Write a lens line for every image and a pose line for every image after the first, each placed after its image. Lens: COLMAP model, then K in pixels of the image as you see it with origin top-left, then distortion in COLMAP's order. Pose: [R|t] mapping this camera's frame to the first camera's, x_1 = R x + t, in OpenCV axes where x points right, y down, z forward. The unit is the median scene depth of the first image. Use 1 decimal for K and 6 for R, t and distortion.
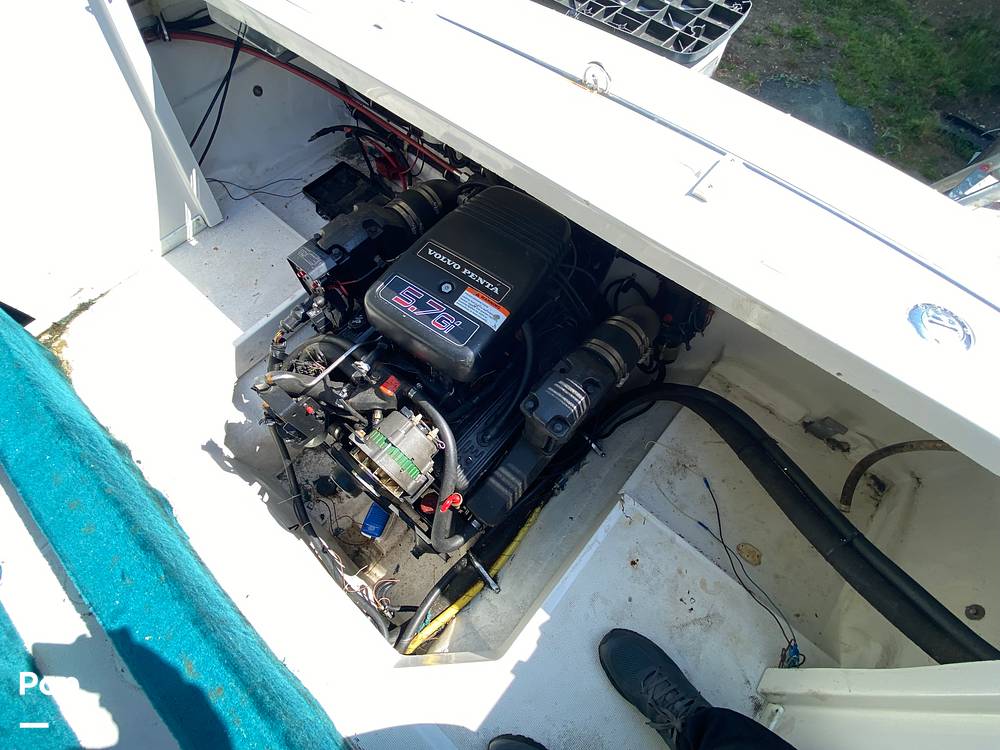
lens RADIAL K [[442.0, 0, 496.9], [0, 442.0, 375.1], [0, 0, 1]] dist [0.027378, -0.024389]
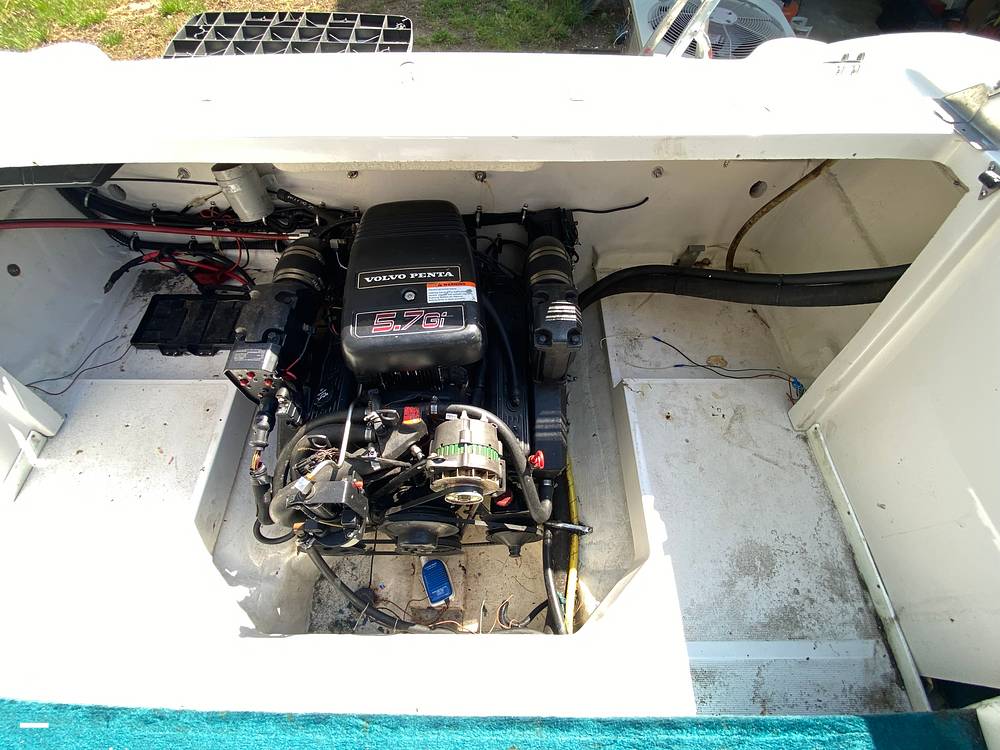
lens RADIAL K [[442.8, 0, 495.7], [0, 442.8, 375.1], [0, 0, 1]] dist [0.021732, -0.021860]
pose [[0.753030, -0.562171, 0.341921, -0.341837], [0.590480, 0.806640, 0.025796, 0.033434], [-0.290309, 0.182473, 0.939375, 0.013975]]
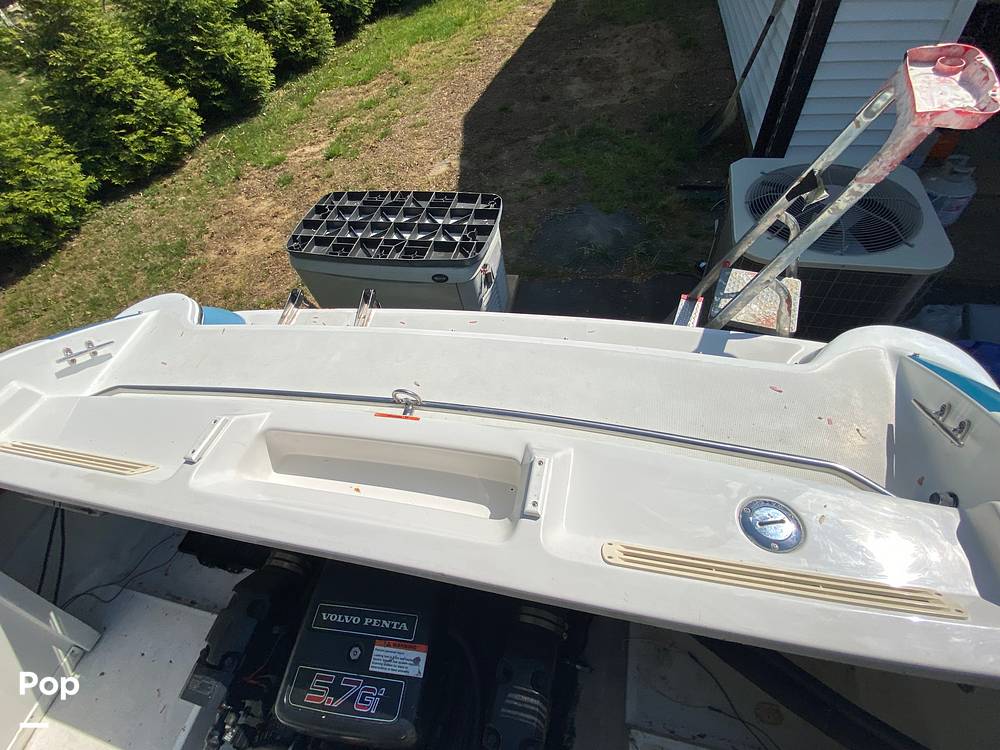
lens RADIAL K [[442.0, 0, 496.9], [0, 442.0, 375.1], [0, 0, 1]] dist [0.027378, -0.024389]
pose [[0.873672, -0.442825, 0.201500, 0.181606], [0.480870, 0.848896, -0.219406, -0.284908], [-0.073894, 0.288585, 0.954599, -0.080483]]
